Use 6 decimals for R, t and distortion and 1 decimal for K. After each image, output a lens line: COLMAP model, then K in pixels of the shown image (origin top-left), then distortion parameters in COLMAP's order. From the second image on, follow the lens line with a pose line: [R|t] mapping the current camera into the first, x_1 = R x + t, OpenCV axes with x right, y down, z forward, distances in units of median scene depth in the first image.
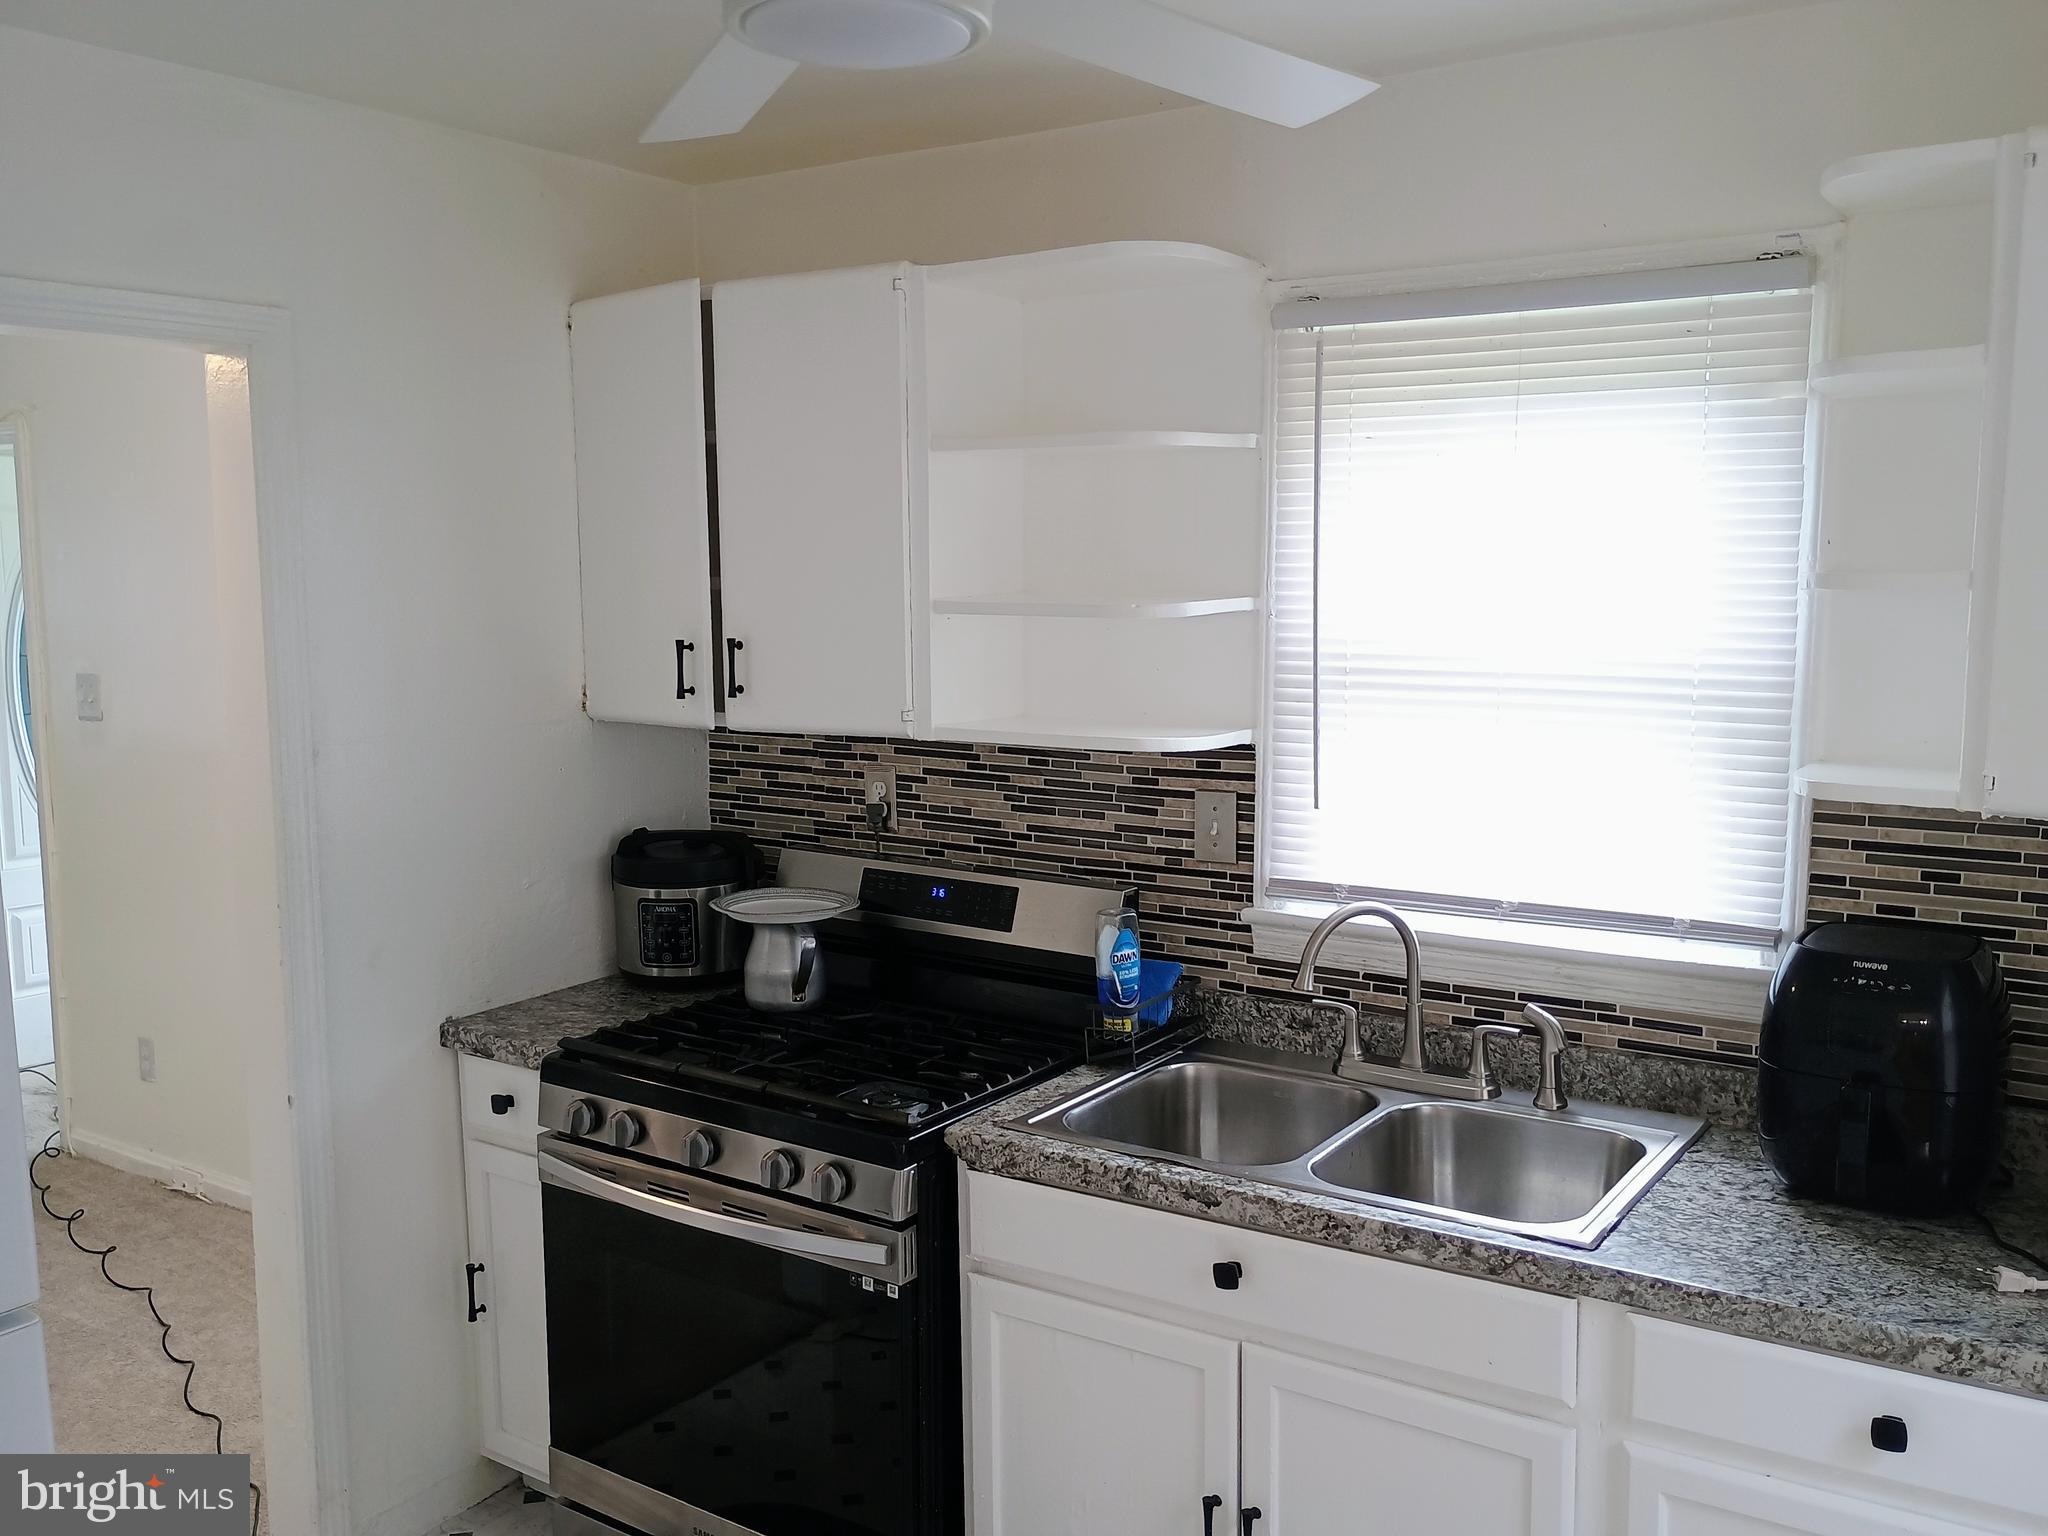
lens RADIAL K [[1769.9, 0, 1020.0], [0, 1769.9, 772.1], [0, 0, 1]] dist [0.044983, -0.032705]
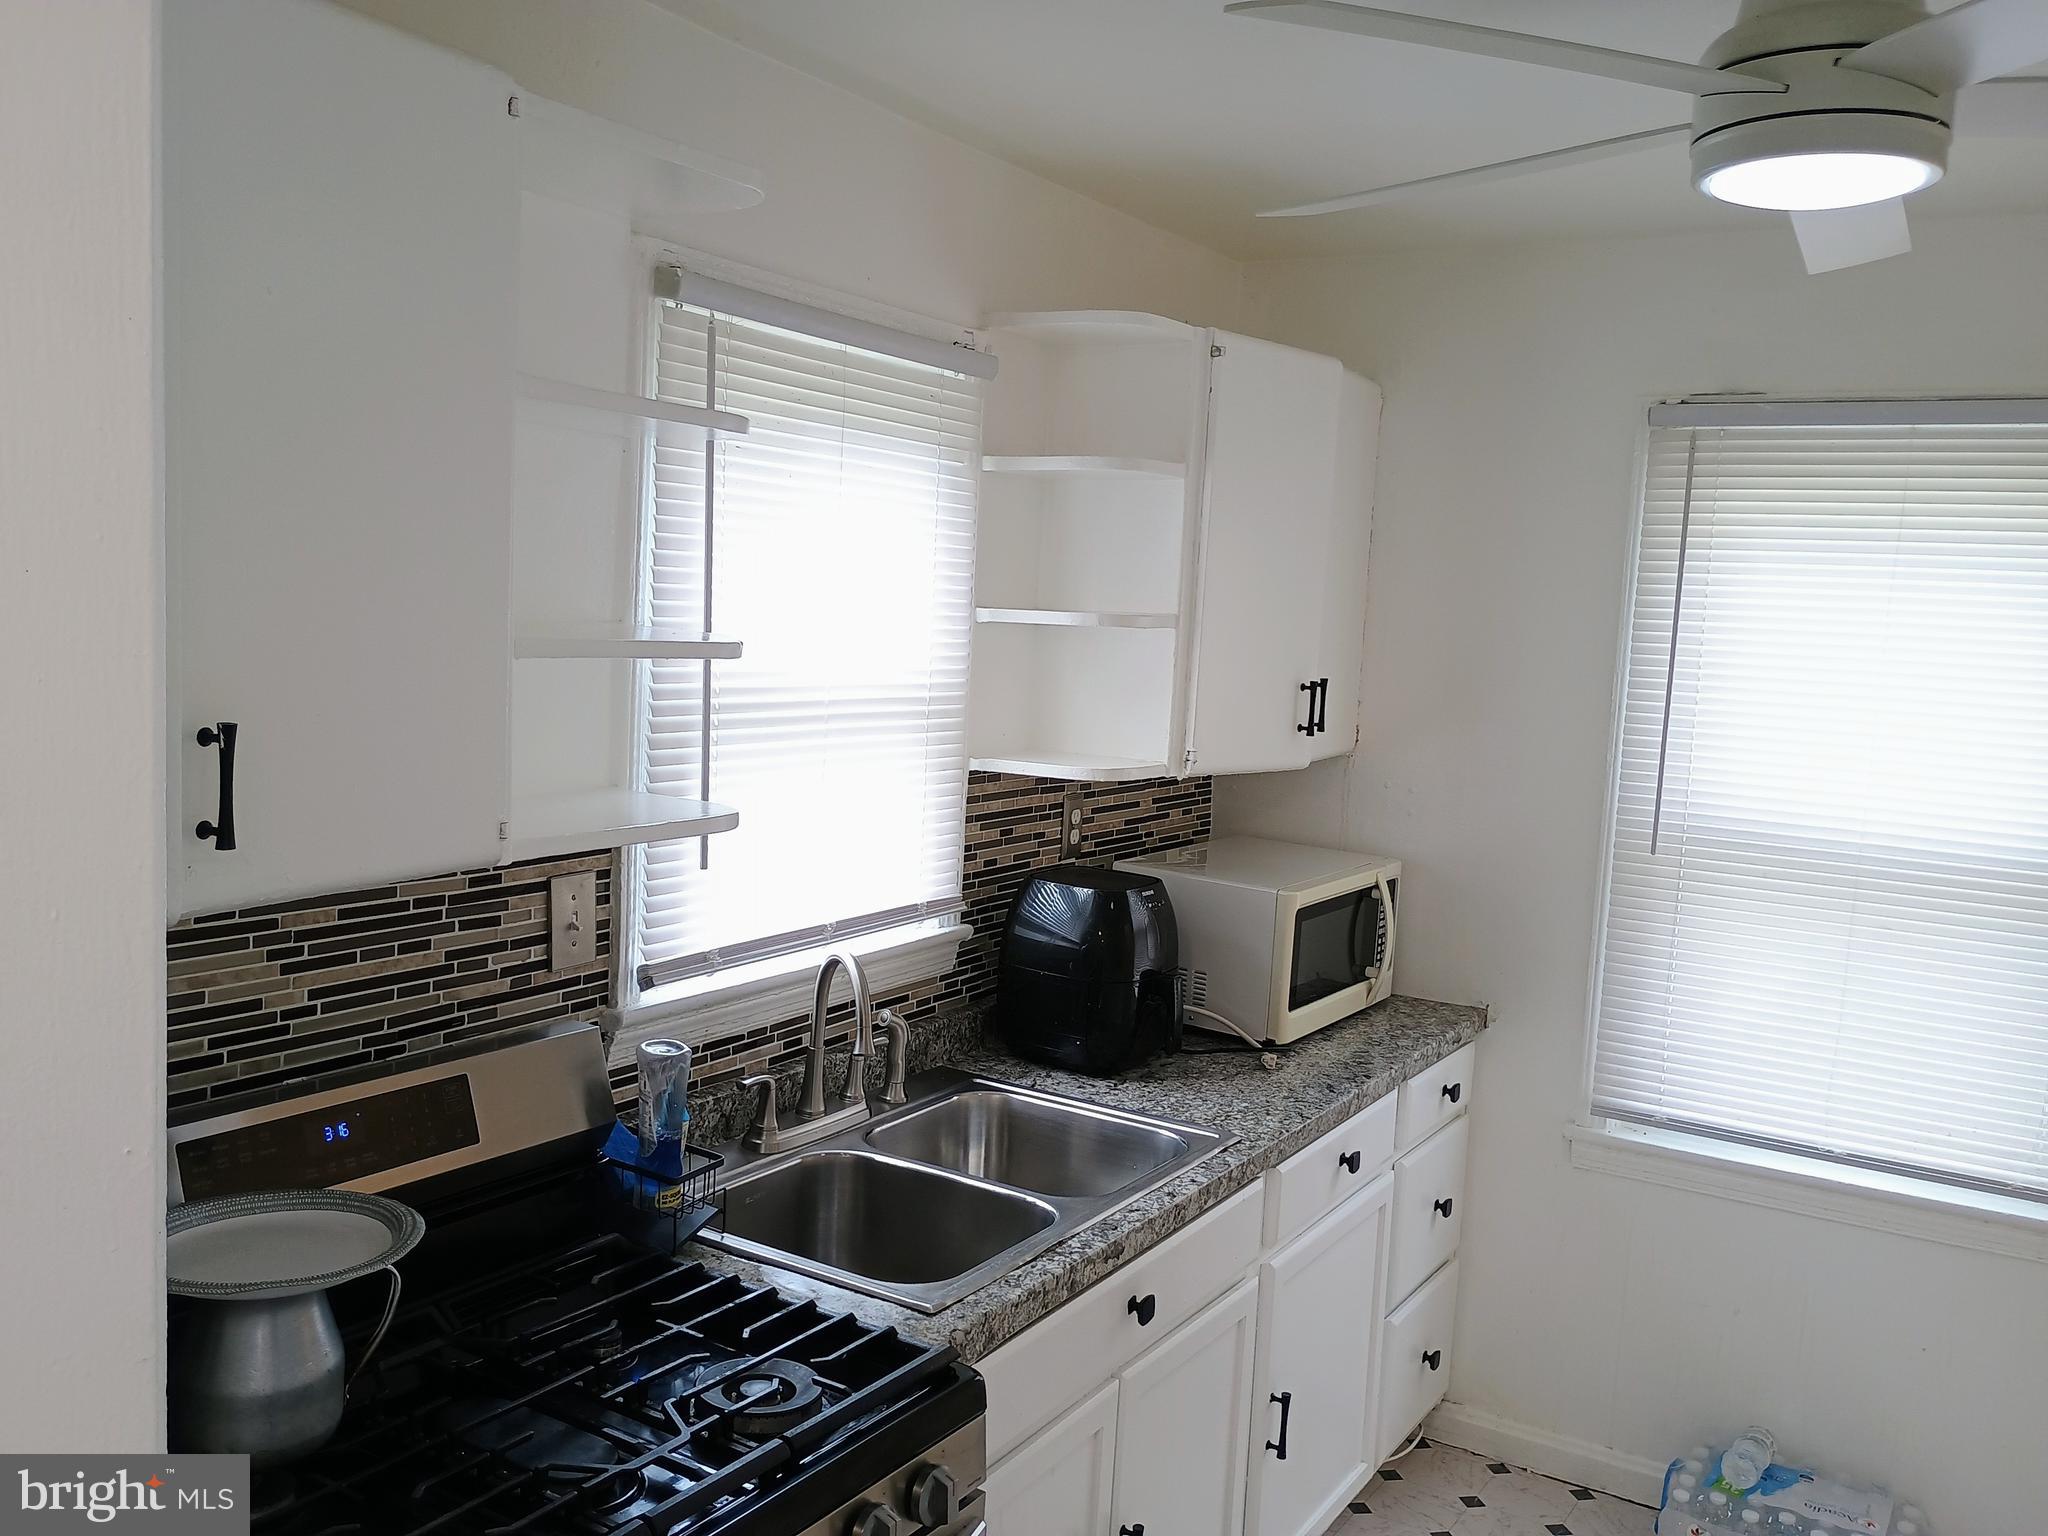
lens RADIAL K [[1769.9, 0, 1018.6], [0, 1769.9, 767.9], [0, 0, 1]] dist [0.044983, -0.032705]
pose [[-0.035741, -0.097902, 0.994554, -0.668216], [0.065395, 0.992828, 0.100082, -0.101166], [-0.997219, 0.068616, -0.029082, 0.839932]]
